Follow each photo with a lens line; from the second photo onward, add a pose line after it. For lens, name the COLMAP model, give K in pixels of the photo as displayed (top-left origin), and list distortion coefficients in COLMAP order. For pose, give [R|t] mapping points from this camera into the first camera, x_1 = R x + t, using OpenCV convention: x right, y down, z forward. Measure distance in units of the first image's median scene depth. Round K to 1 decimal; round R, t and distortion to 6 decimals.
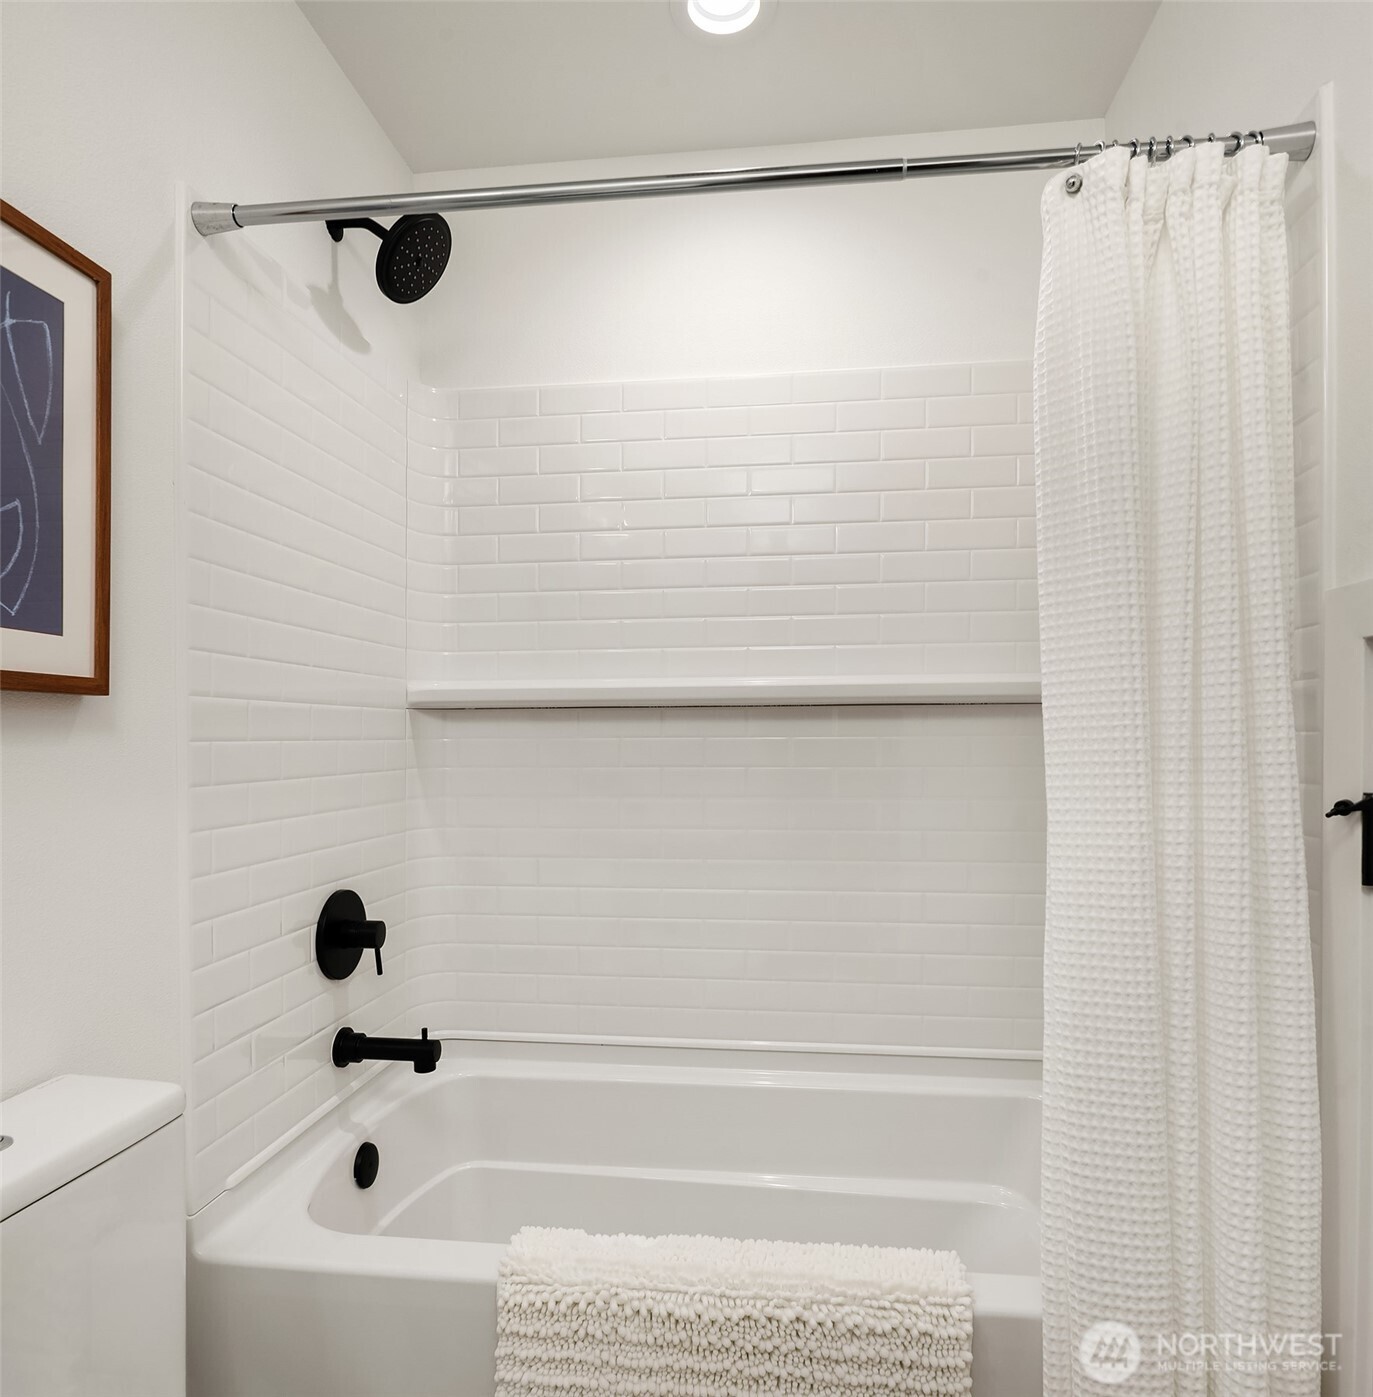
lens RADIAL K [[916.2, 0, 689.6], [0, 916.2, 738.6], [0, 0, 1]] dist [0.041454, -0.050603]
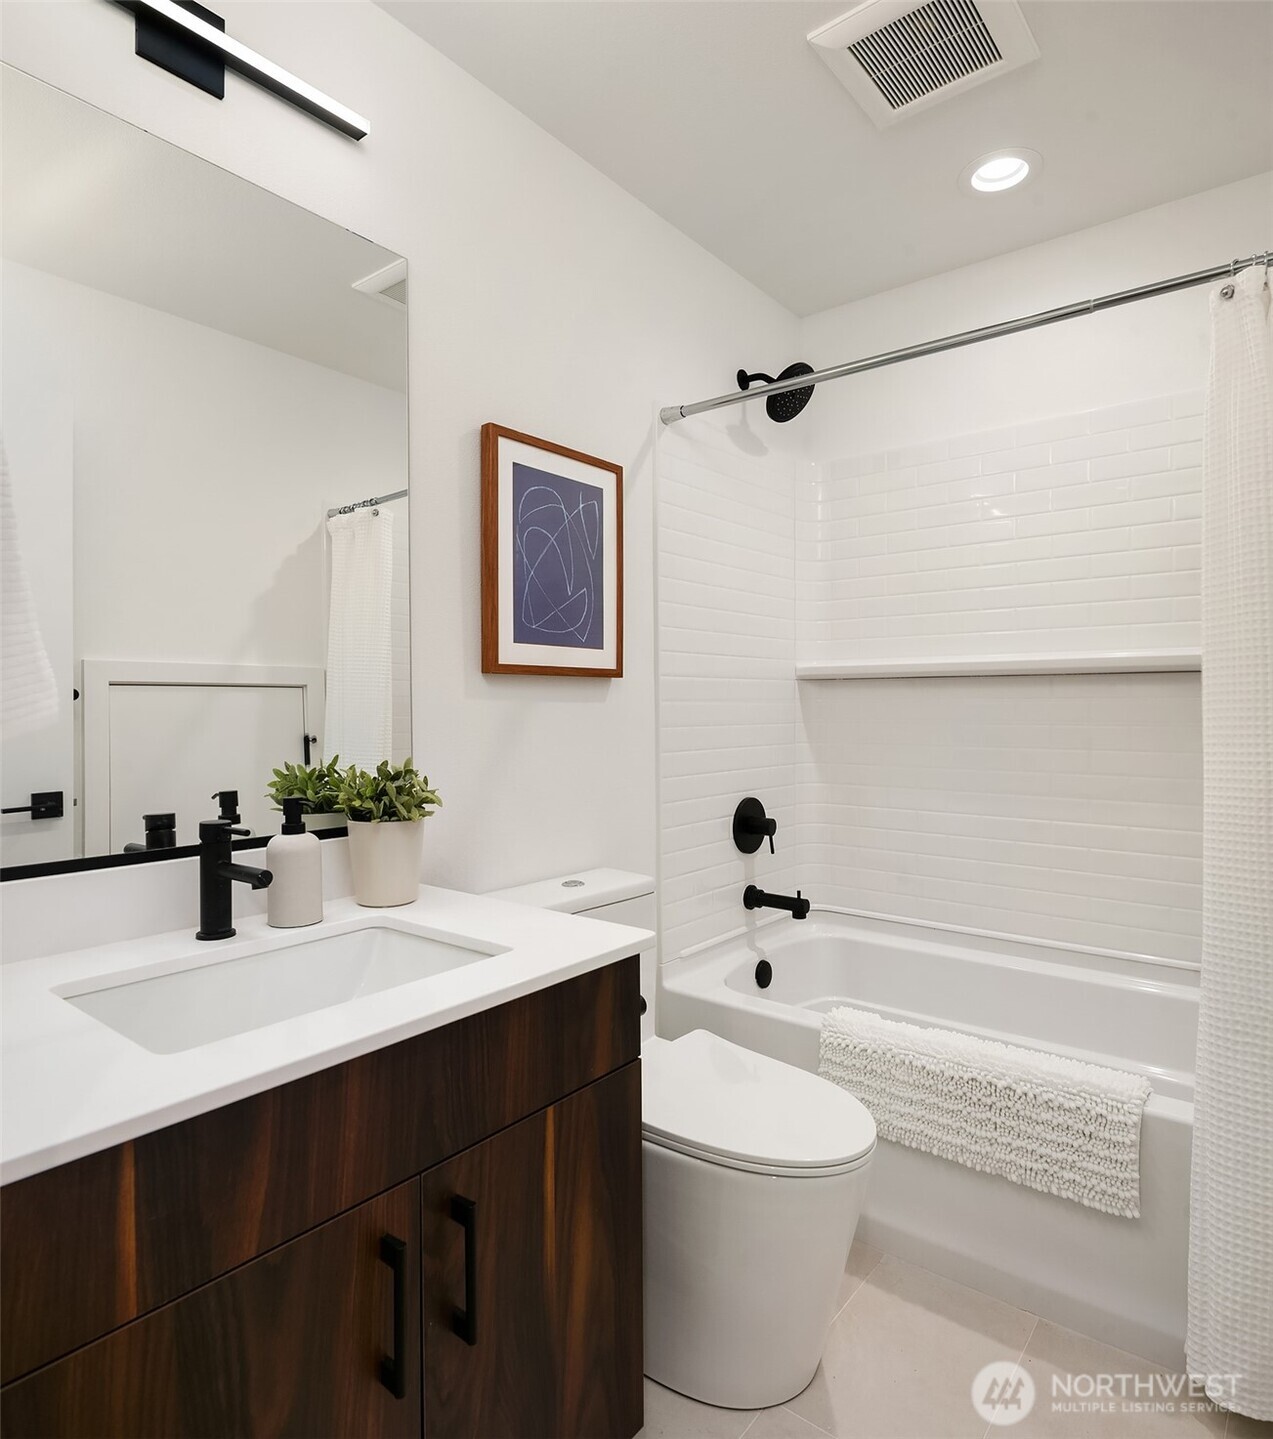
lens RADIAL K [[864.9, 0, 636.5], [0, 864.9, 719.5], [0, 0, 1]] dist [-0.000571, -0.000067]
pose [[0.848372, 0.012000, -0.529264, 0.339317], [-0.001600, 0.999797, 0.020105, 0.004002], [0.529398, -0.016209, 0.848219, -0.499286]]
